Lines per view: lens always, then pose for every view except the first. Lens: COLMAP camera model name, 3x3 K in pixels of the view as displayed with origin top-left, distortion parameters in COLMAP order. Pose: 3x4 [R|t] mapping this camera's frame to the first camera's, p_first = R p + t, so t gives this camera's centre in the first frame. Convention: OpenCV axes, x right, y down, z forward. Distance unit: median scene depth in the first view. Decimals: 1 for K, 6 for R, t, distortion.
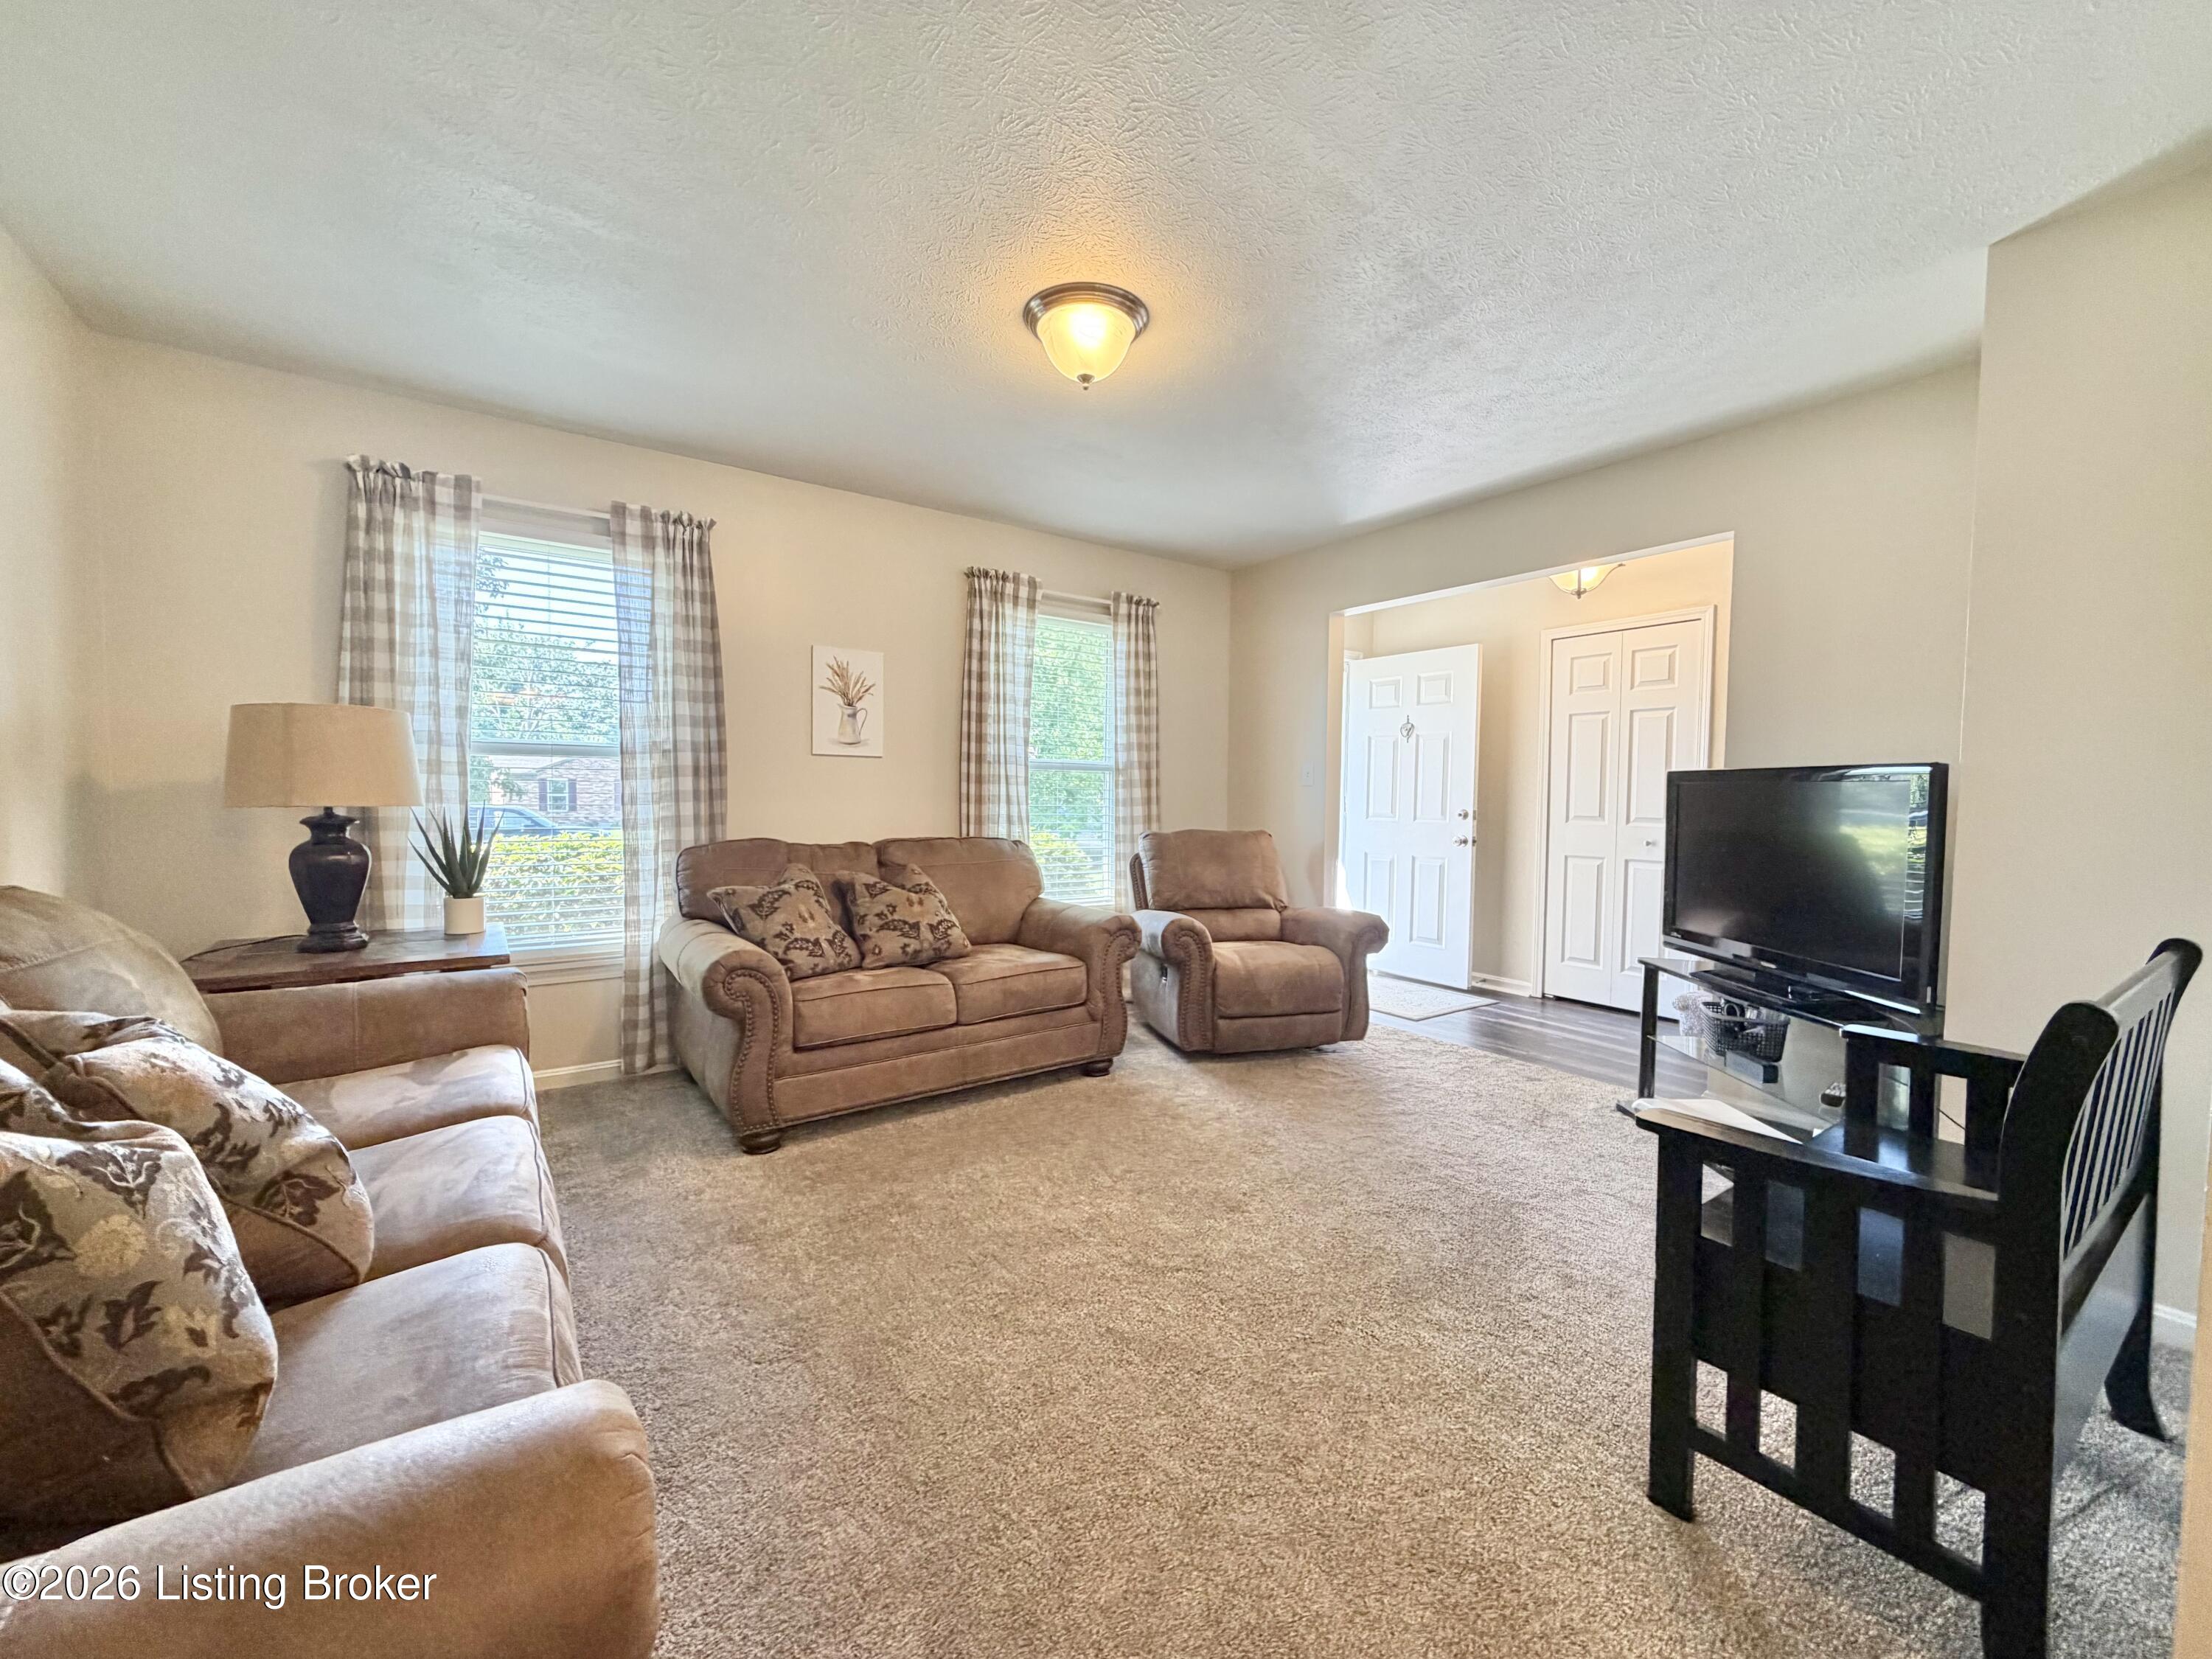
lens RADIAL K [[880.1, 0, 1103.0], [0, 880.1, 825.1], [0, 0, 1]] dist [-0.001826, -0.000520]
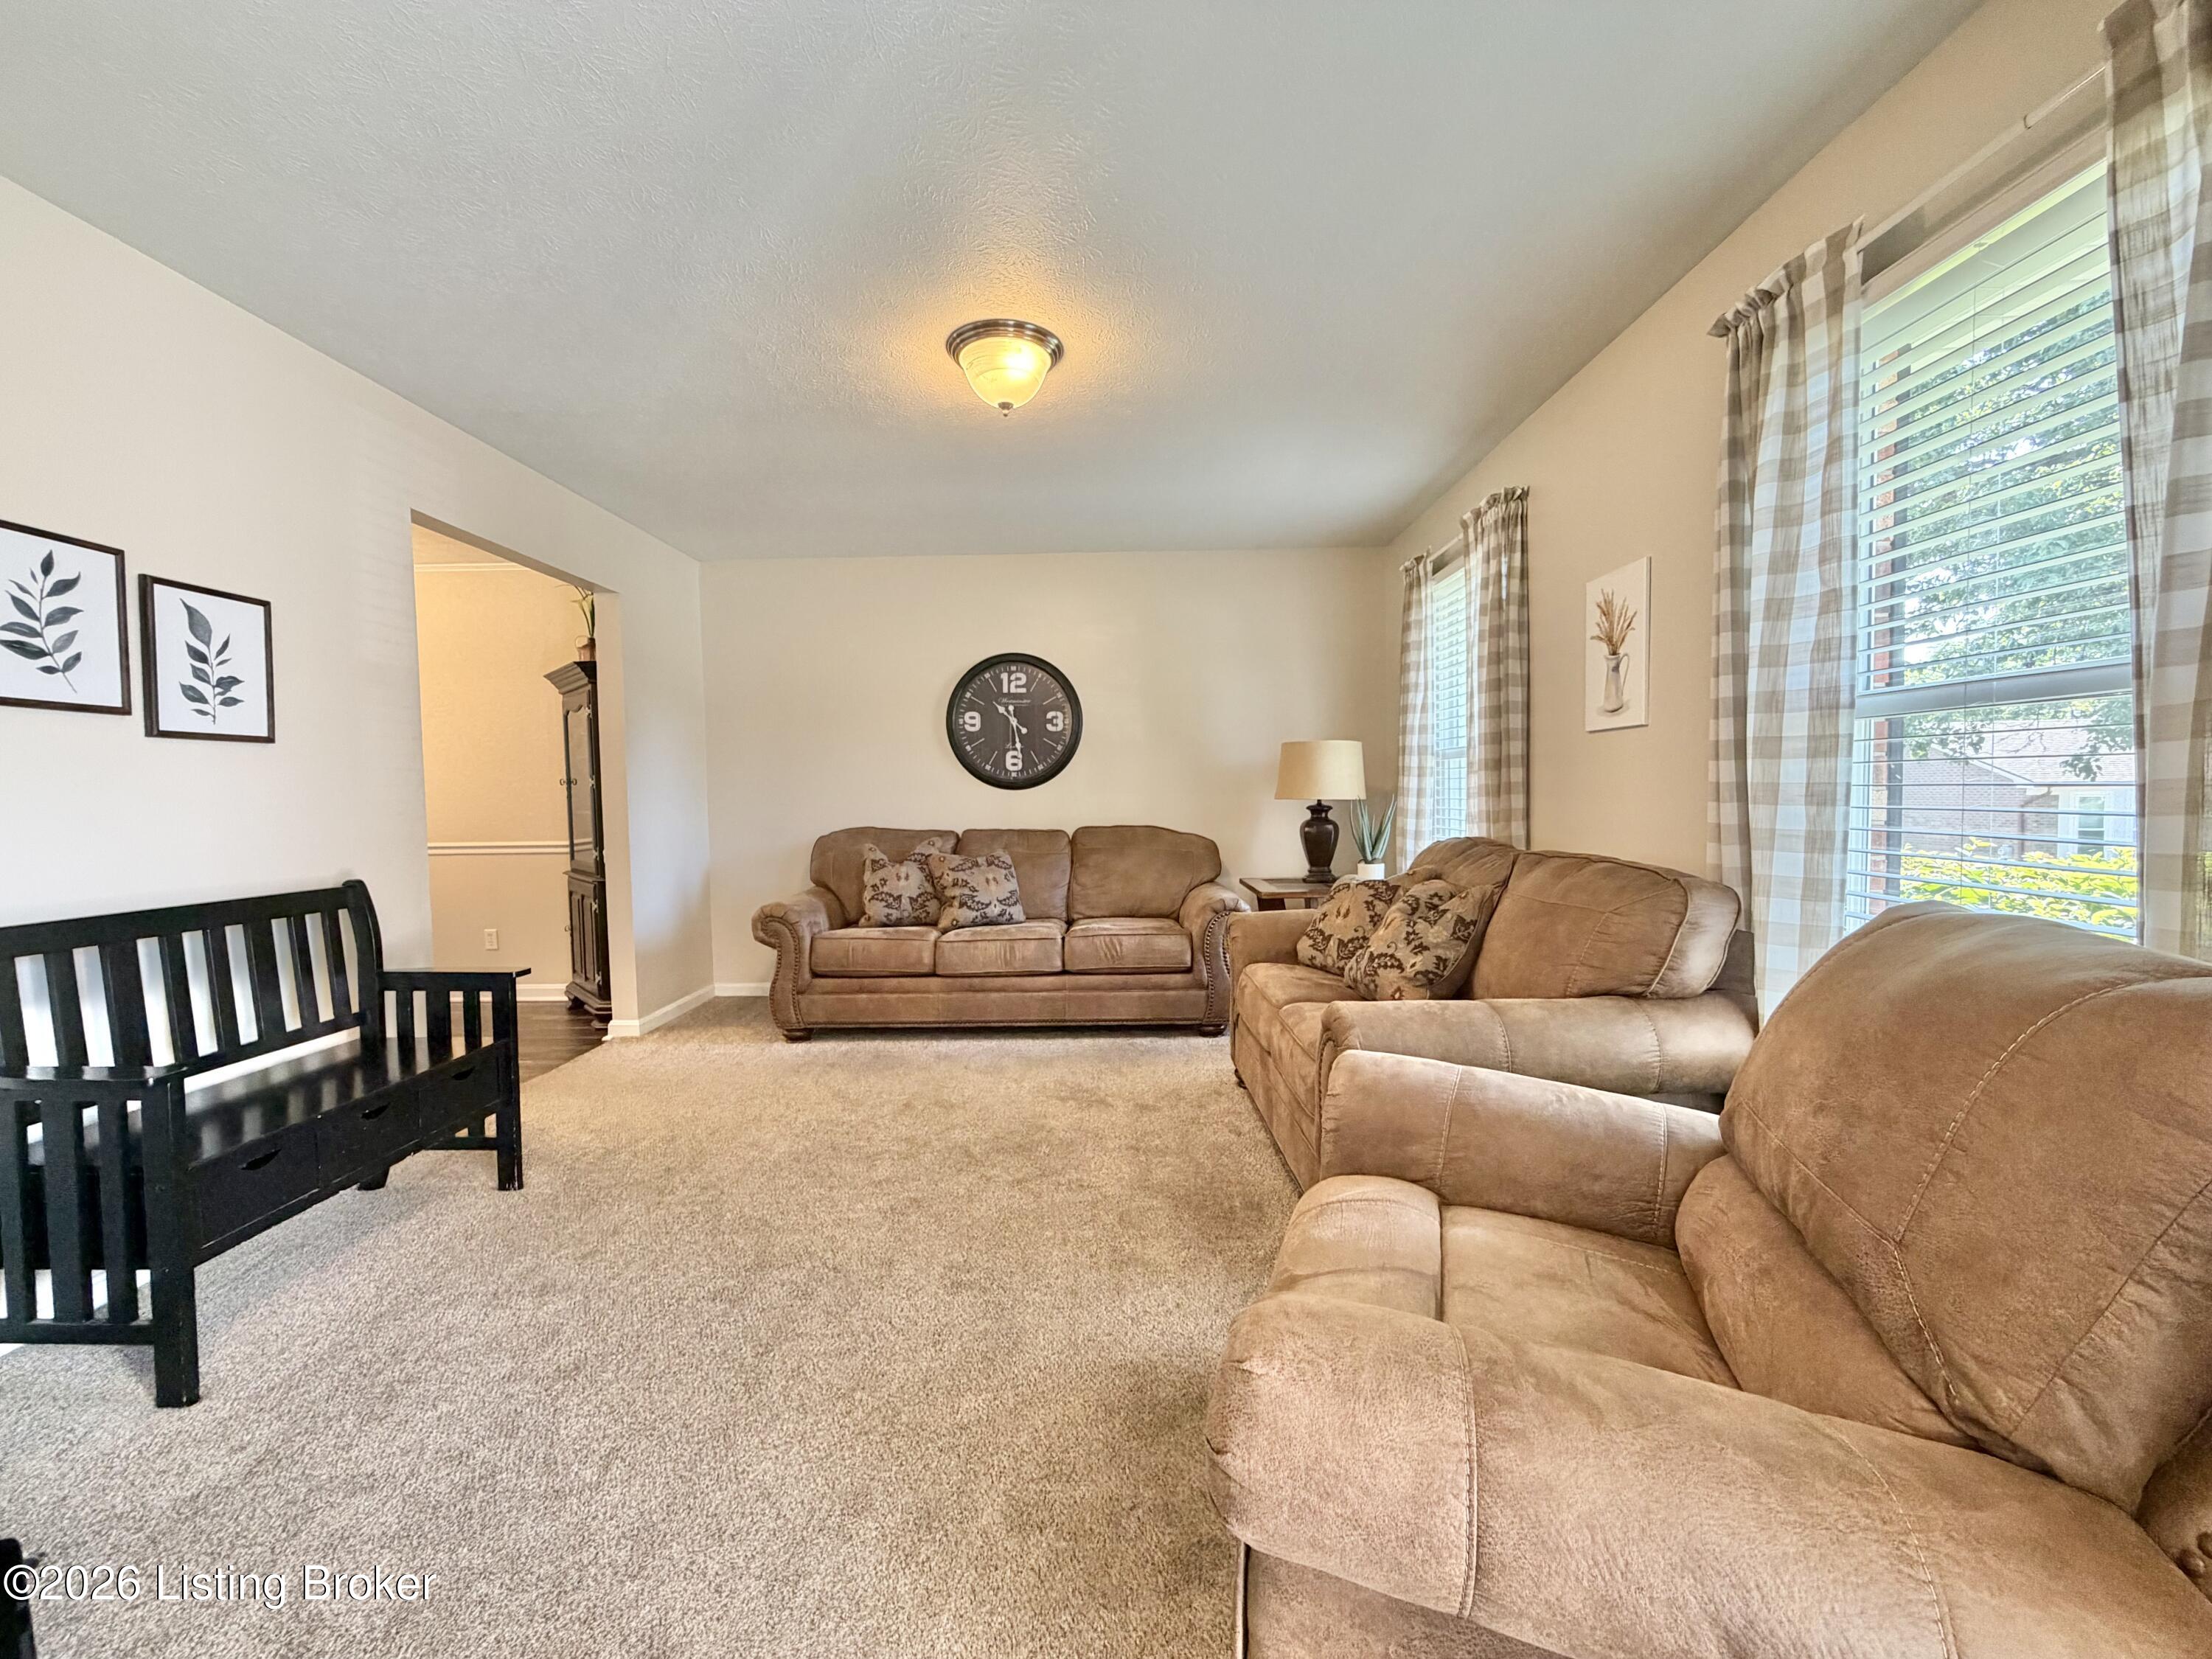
lens RADIAL K [[880.1, 0, 1103.0], [0, 880.1, 825.1], [0, 0, 1]] dist [-0.001826, -0.000520]
pose [[-0.587925, 0.017377, -0.808729, 0.494377], [-0.031017, 0.998550, 0.044004, -0.022177], [0.808321, 0.050955, -0.586533, 1.088057]]
